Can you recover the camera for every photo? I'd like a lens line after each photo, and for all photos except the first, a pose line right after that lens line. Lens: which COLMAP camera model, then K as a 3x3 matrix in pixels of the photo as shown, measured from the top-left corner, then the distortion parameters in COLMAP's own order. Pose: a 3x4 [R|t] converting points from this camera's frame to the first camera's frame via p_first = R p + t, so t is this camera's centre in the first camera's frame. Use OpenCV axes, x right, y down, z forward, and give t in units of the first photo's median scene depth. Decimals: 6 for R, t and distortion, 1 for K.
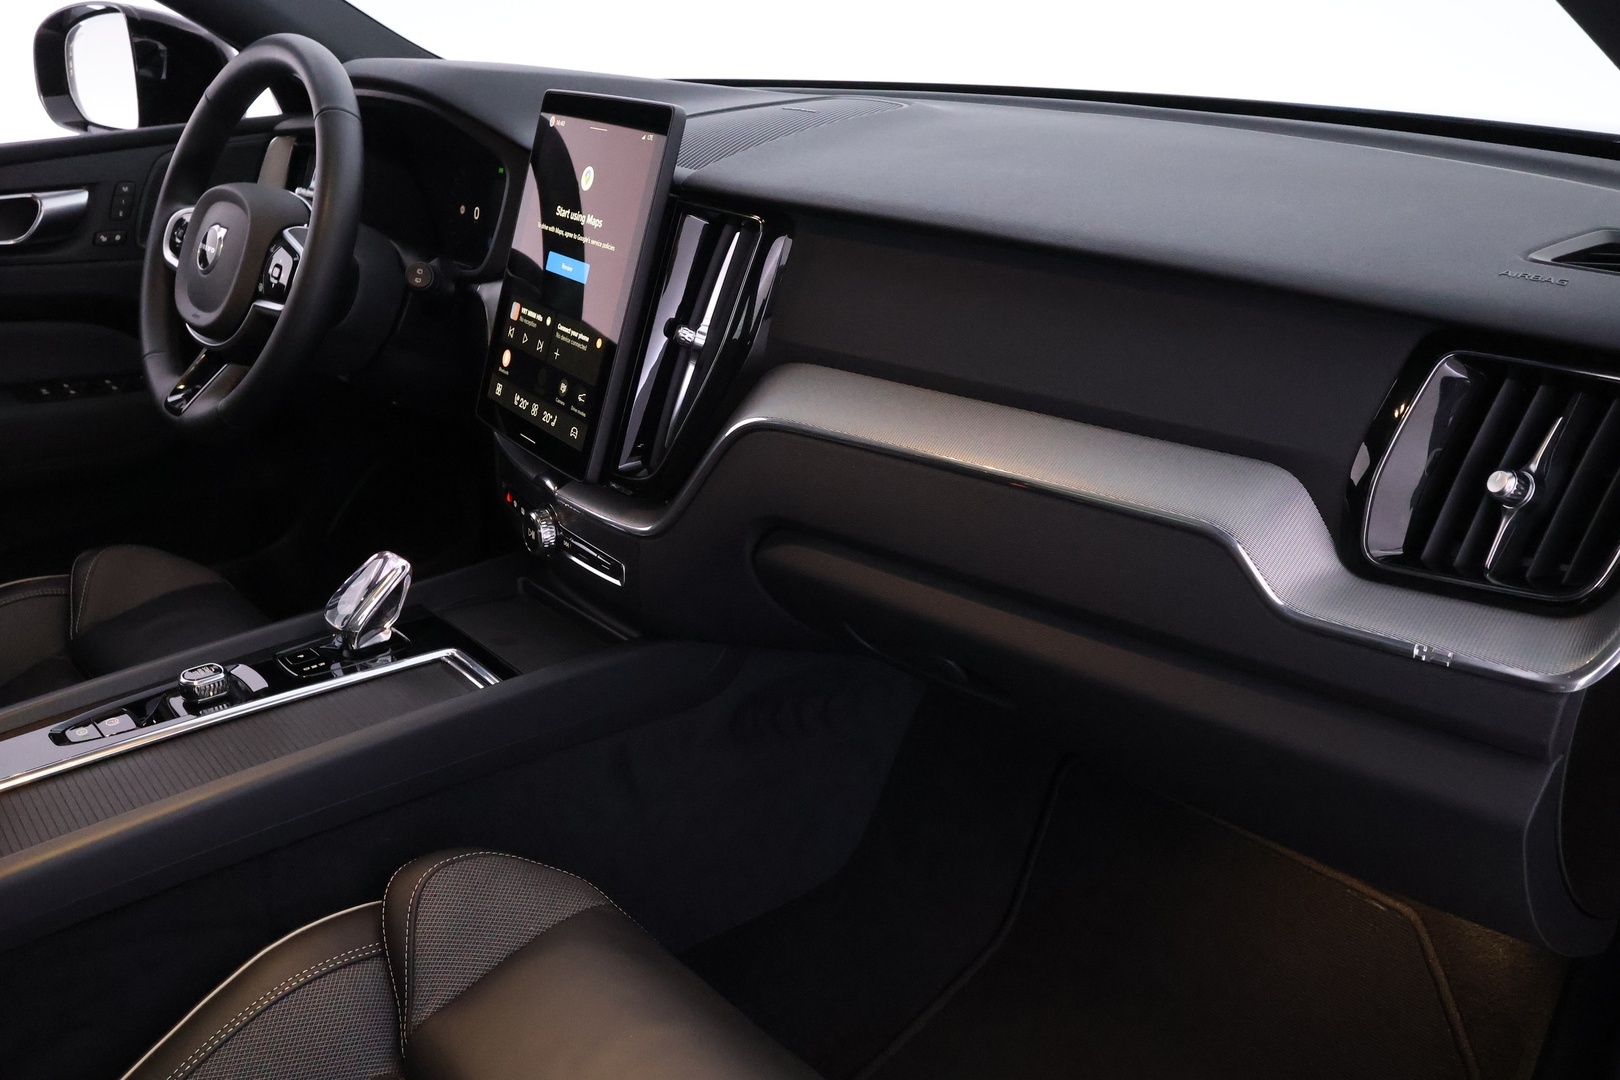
lens RADIAL K [[1260.4, 0, 800.2], [0, 1260.4, 570.0], [0, 0, 1]] dist [-0.011501, -0.002296]
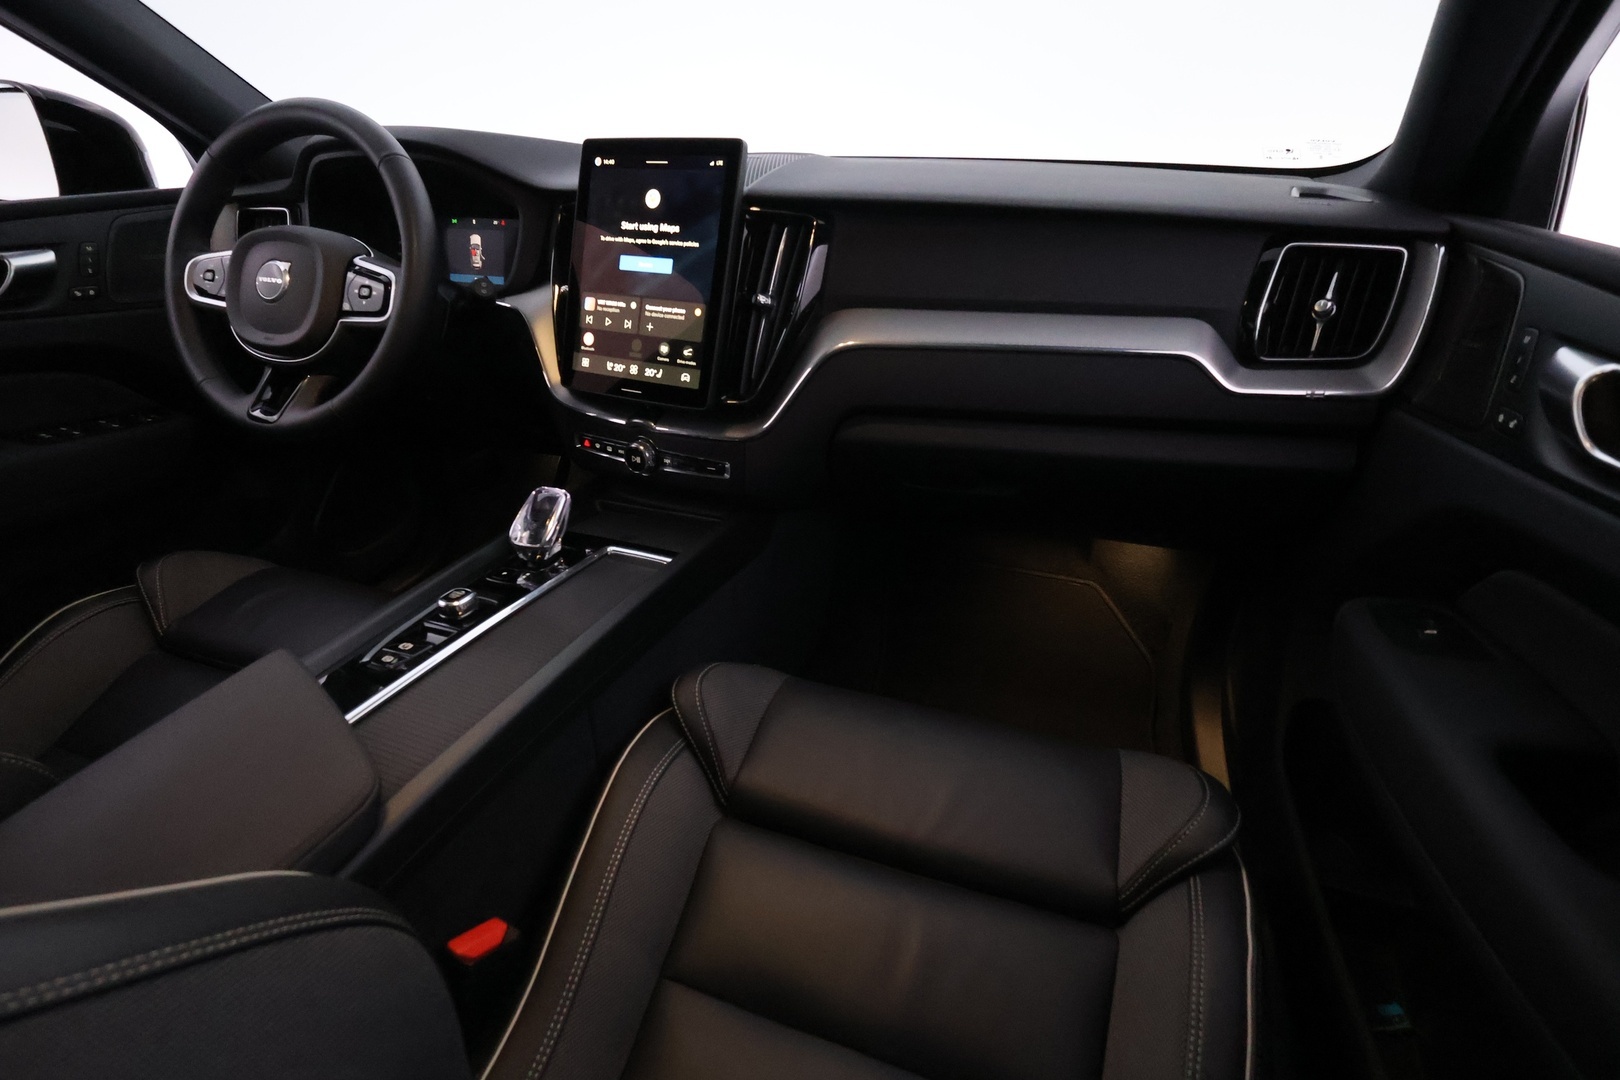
lens RADIAL K [[731.7, 0, 810.0], [0, 731.7, 540.0], [0, 0, 1]] dist [0.001926, -0.001799]
pose [[0.883291, -0.209631, 0.419346, -0.409191], [0.185472, 0.977740, 0.098102, 0.016807], [-0.430577, -0.008876, 0.902510, 0.158556]]
